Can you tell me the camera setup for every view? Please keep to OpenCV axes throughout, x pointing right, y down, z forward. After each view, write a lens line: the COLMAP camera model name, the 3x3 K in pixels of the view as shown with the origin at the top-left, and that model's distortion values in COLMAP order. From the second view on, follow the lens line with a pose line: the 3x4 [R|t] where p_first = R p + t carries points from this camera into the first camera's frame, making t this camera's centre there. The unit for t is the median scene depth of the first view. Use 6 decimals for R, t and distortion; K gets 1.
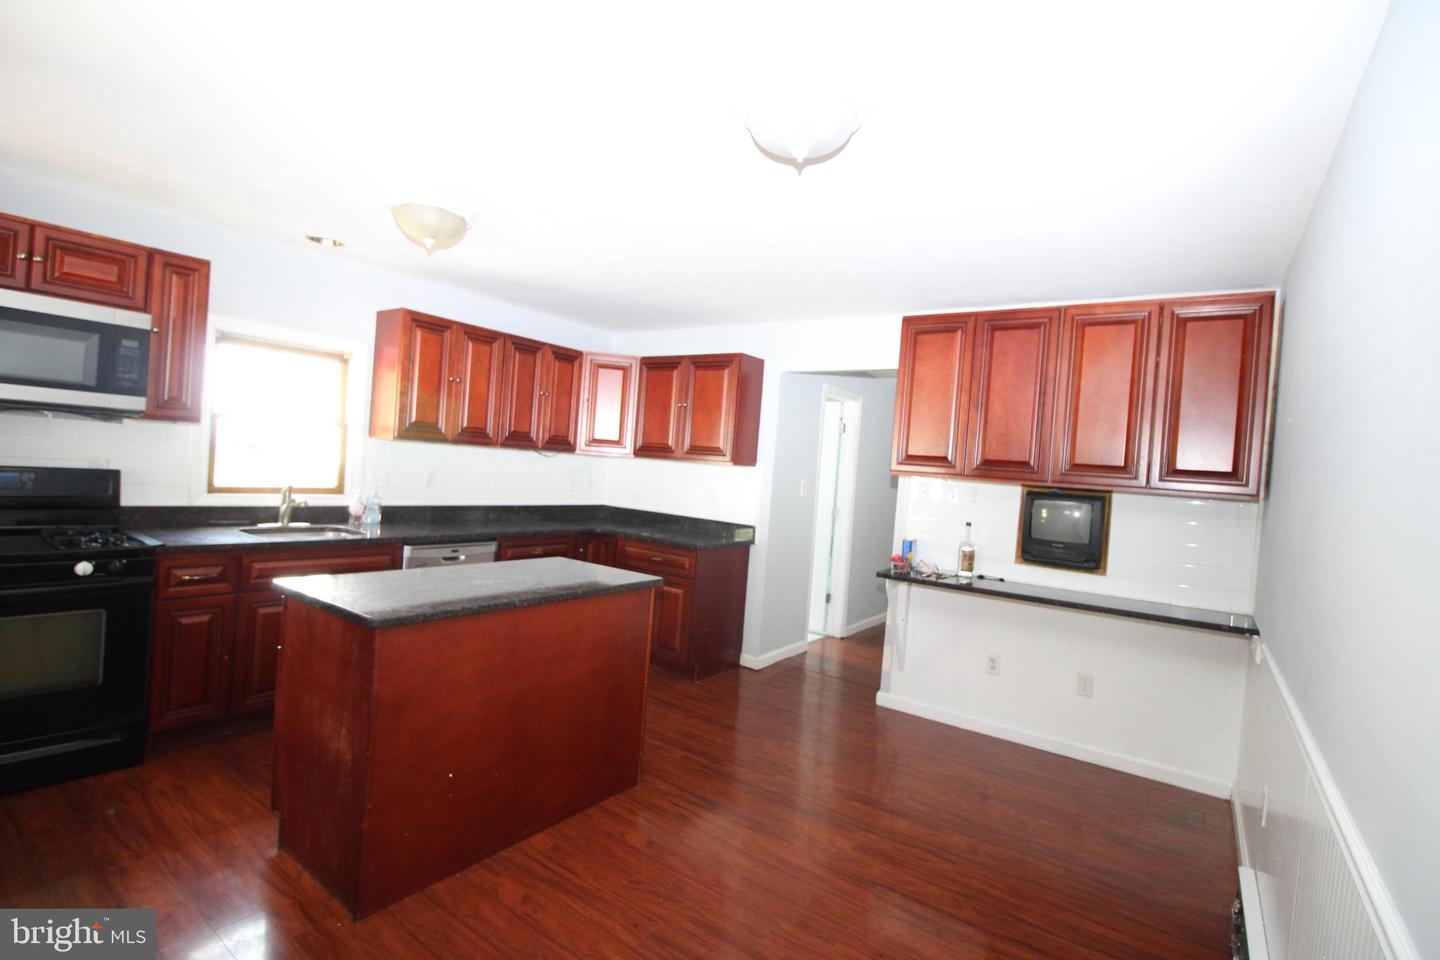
lens RADIAL K [[681.1, 0, 720.0], [0, 681.1, 480.0], [0, 0, 1]] dist [-0.008964, -0.000236]
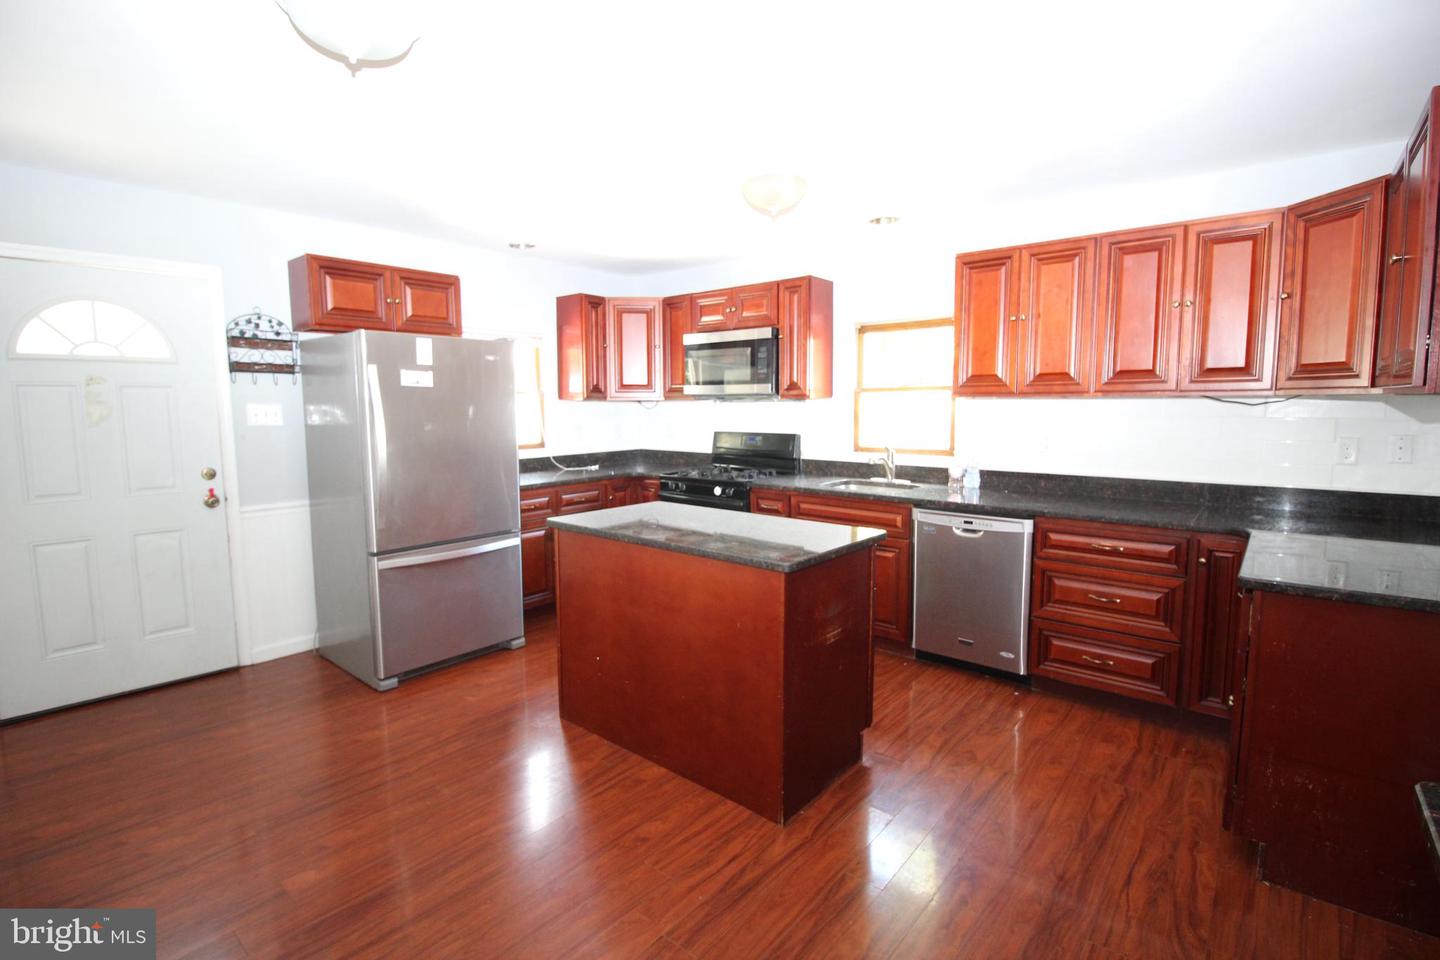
lens RADIAL K [[681.1, 0, 720.0], [0, 681.1, 480.0], [0, 0, 1]] dist [-0.008964, -0.000236]
pose [[-0.095506, 0.042884, -0.994505, 0.616436], [-0.020349, 0.998779, 0.045023, 0.022369], [0.995221, 0.024537, -0.094517, 0.965492]]
